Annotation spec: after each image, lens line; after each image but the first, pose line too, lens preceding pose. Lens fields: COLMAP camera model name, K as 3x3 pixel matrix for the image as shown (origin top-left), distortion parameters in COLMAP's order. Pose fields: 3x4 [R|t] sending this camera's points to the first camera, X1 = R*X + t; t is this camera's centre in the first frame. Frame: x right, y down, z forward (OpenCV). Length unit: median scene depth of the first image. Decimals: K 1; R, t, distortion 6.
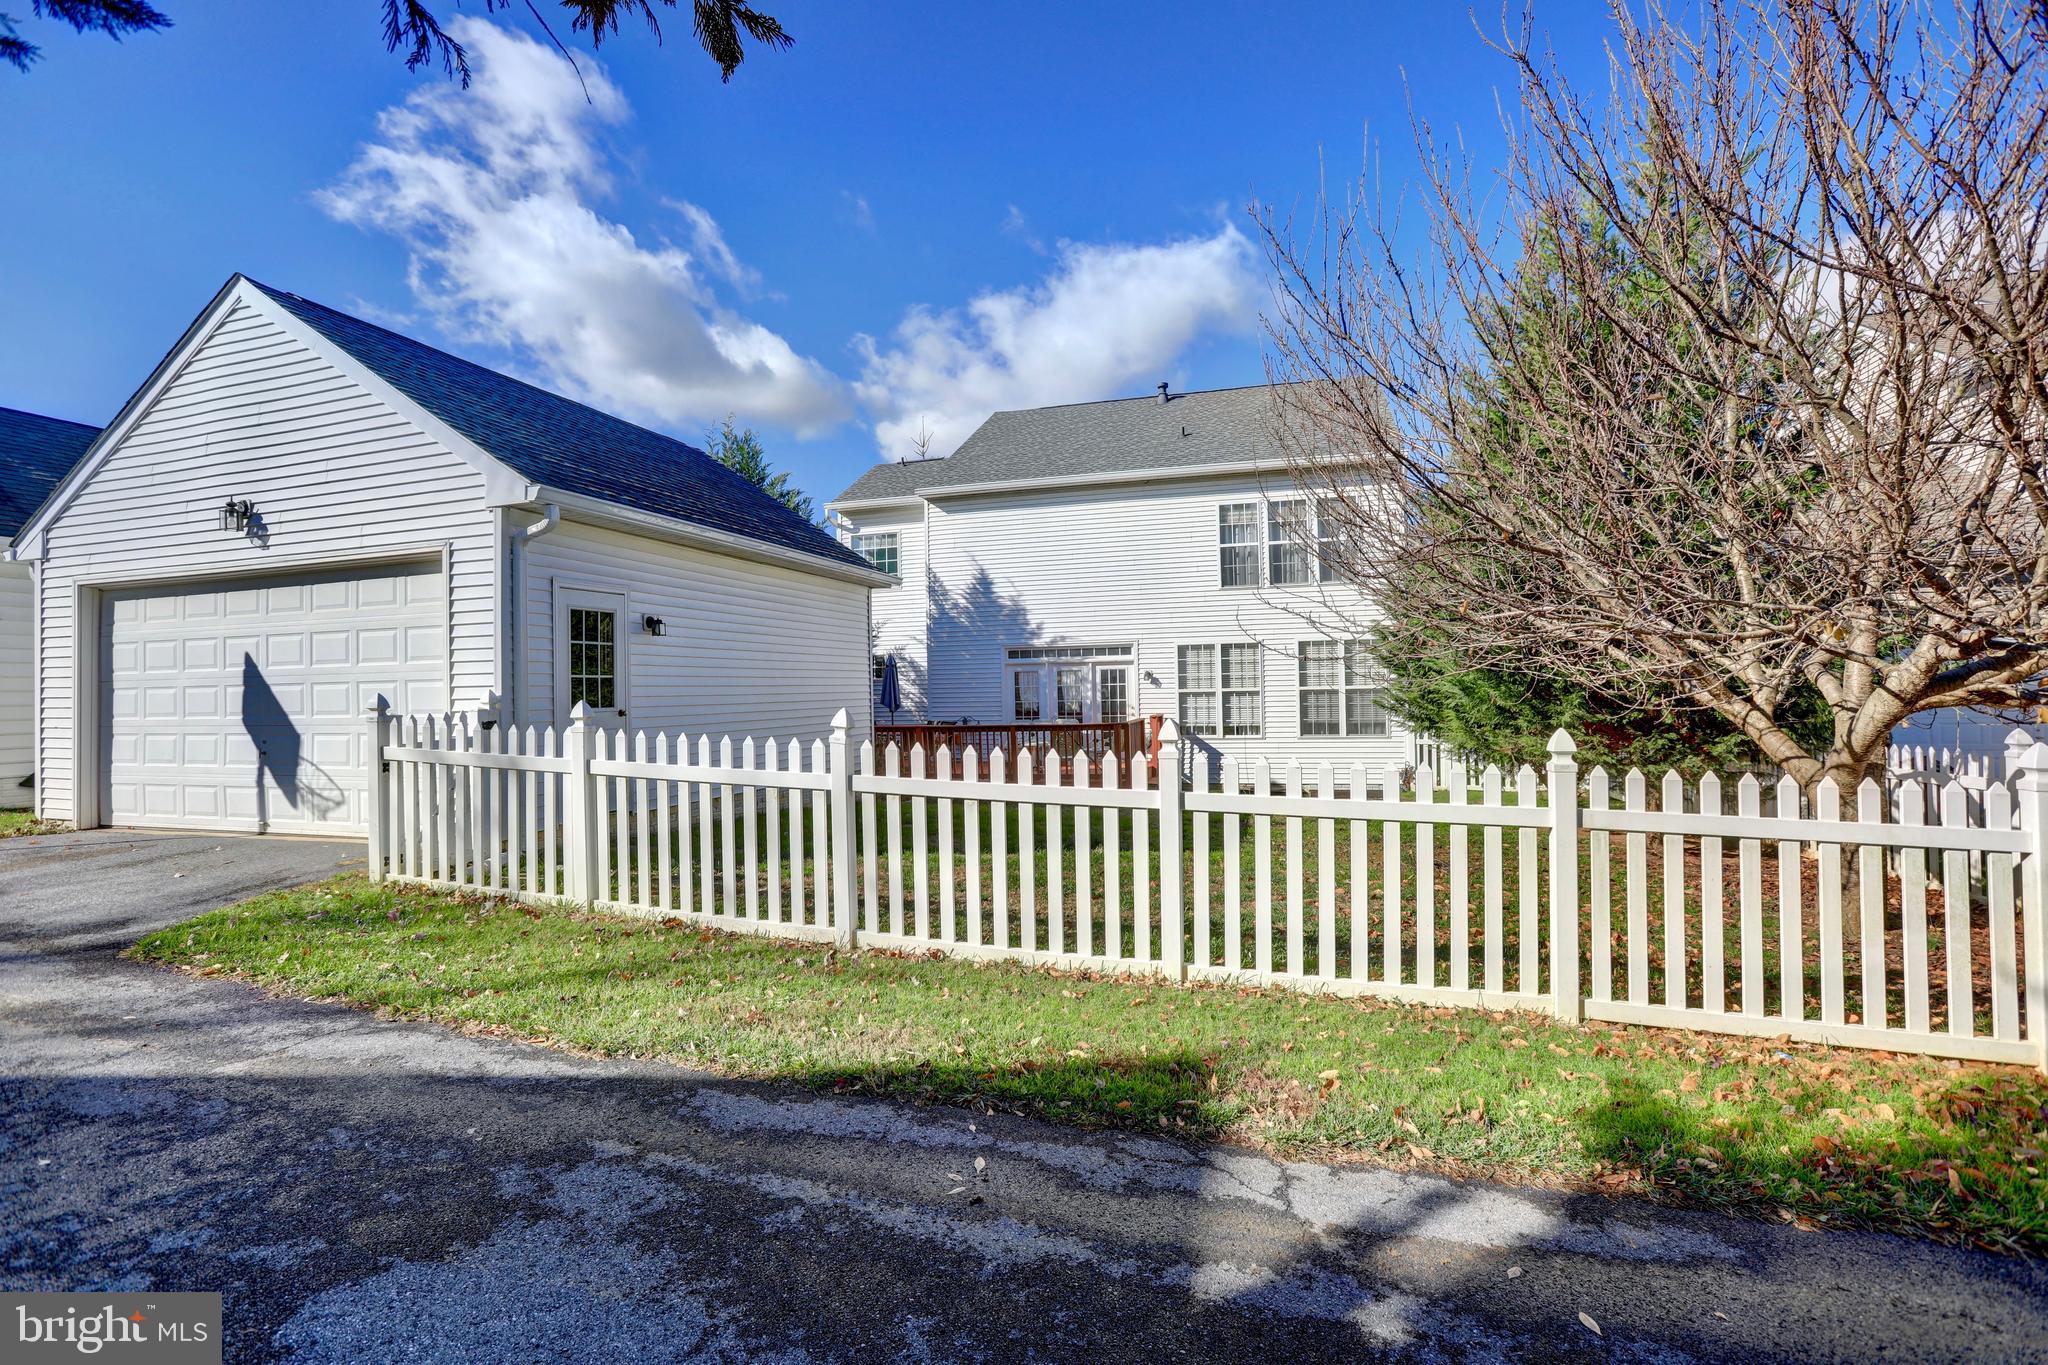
lens RADIAL K [[933.7, 0, 1039.7], [0, 933.7, 660.7], [0, 0, 1]] dist [0.000734, 0.001510]
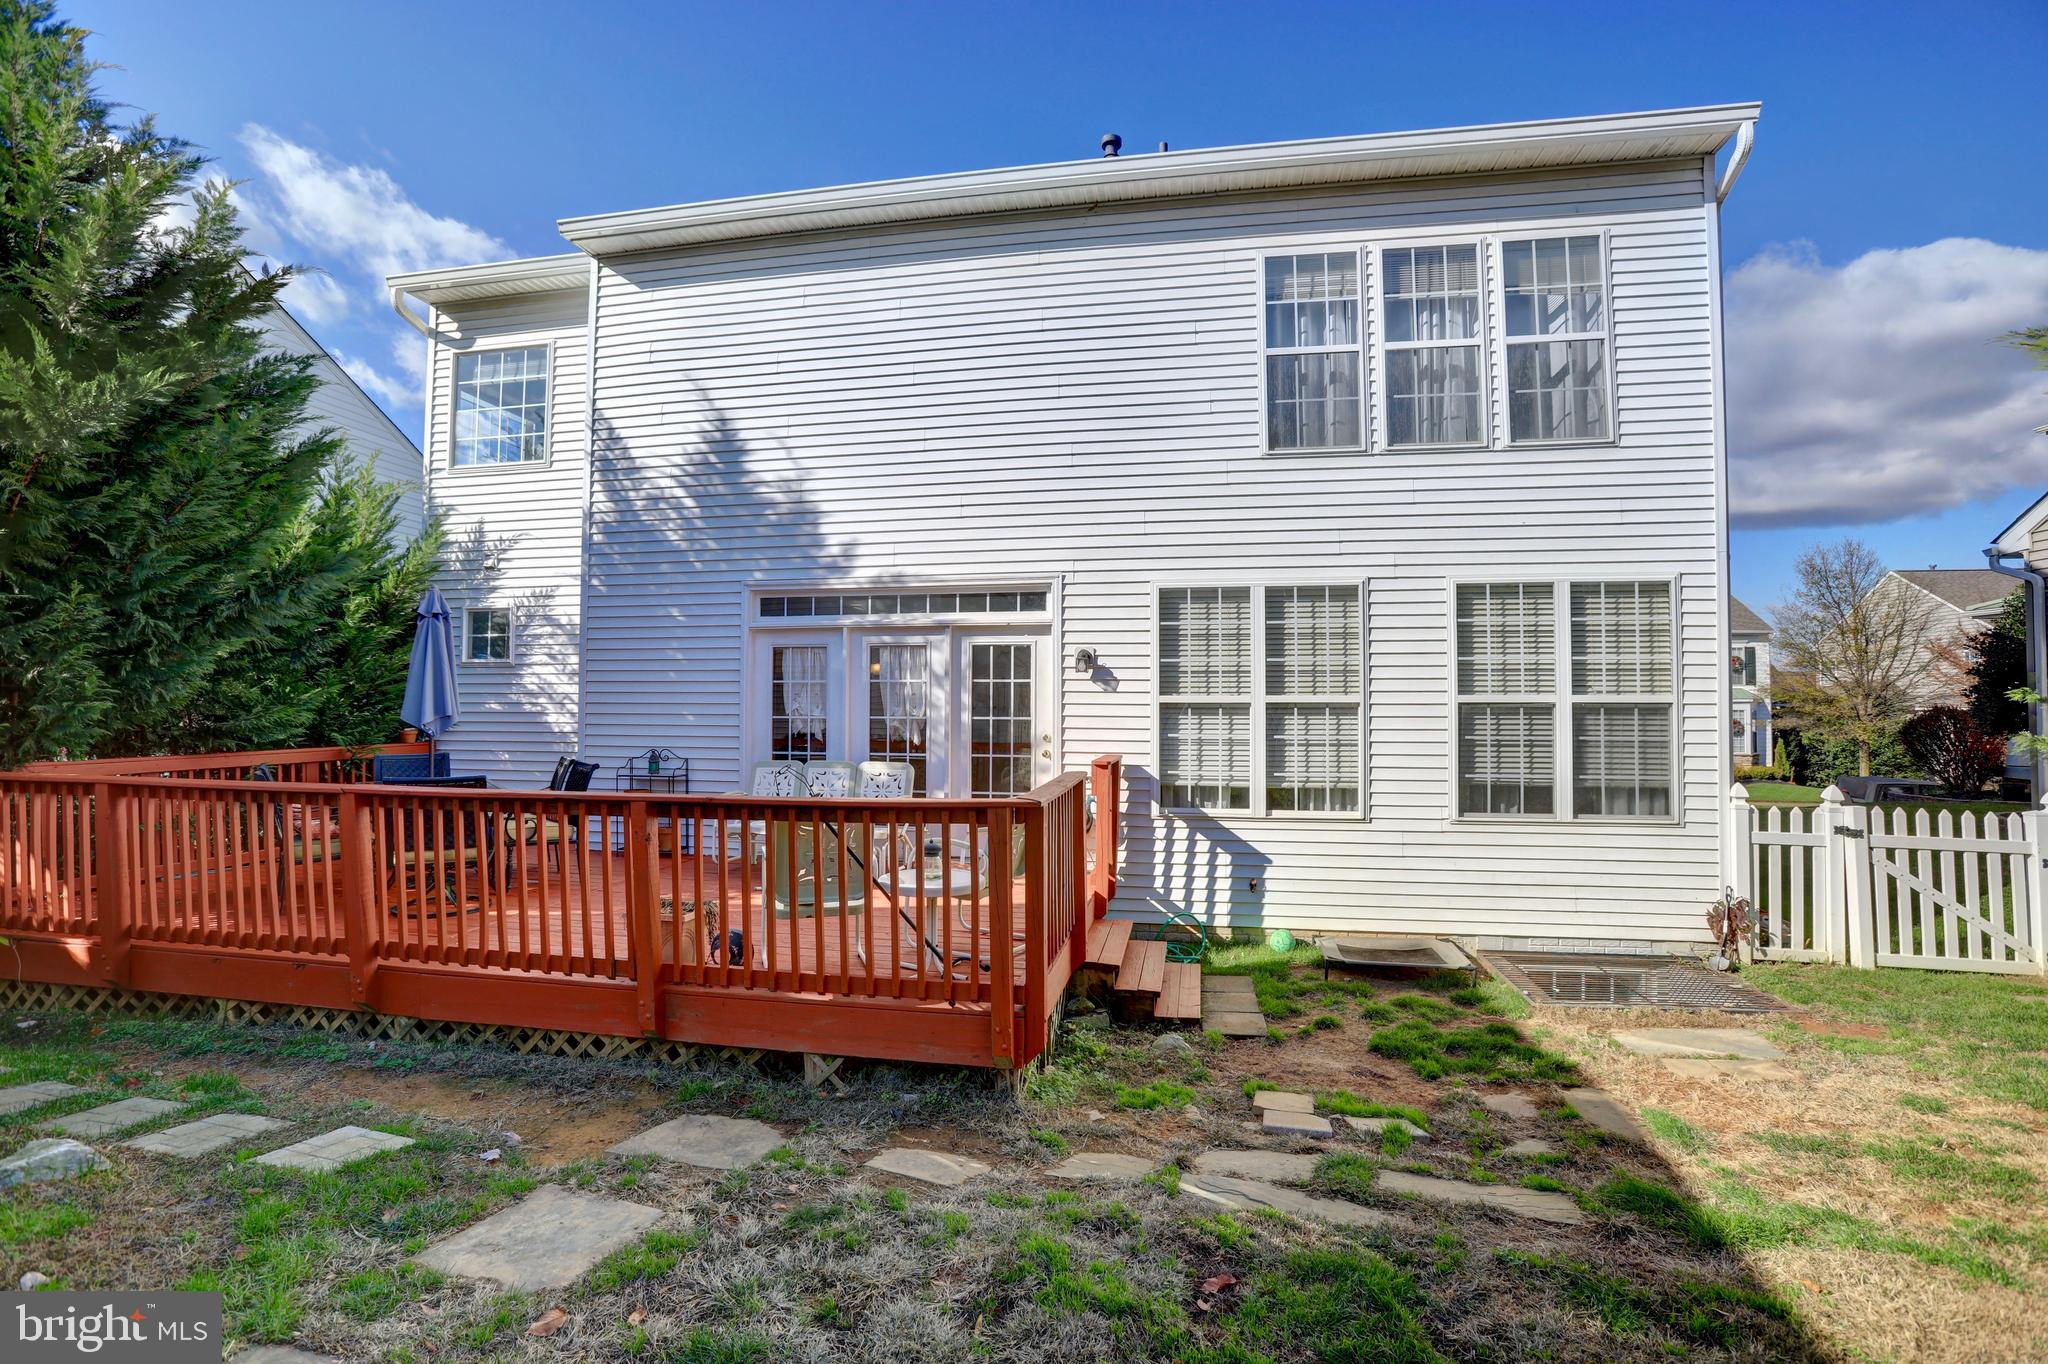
lens RADIAL K [[933.7, 0, 1030.1], [0, 933.7, 683.1], [0, 0, 1]] dist [0.000734, 0.001510]
pose [[0.995241, 0.021671, 0.095006, 0.052975], [-0.023701, 0.999513, 0.020287, 0.018217], [-0.094520, -0.022442, 0.995270, 0.596454]]
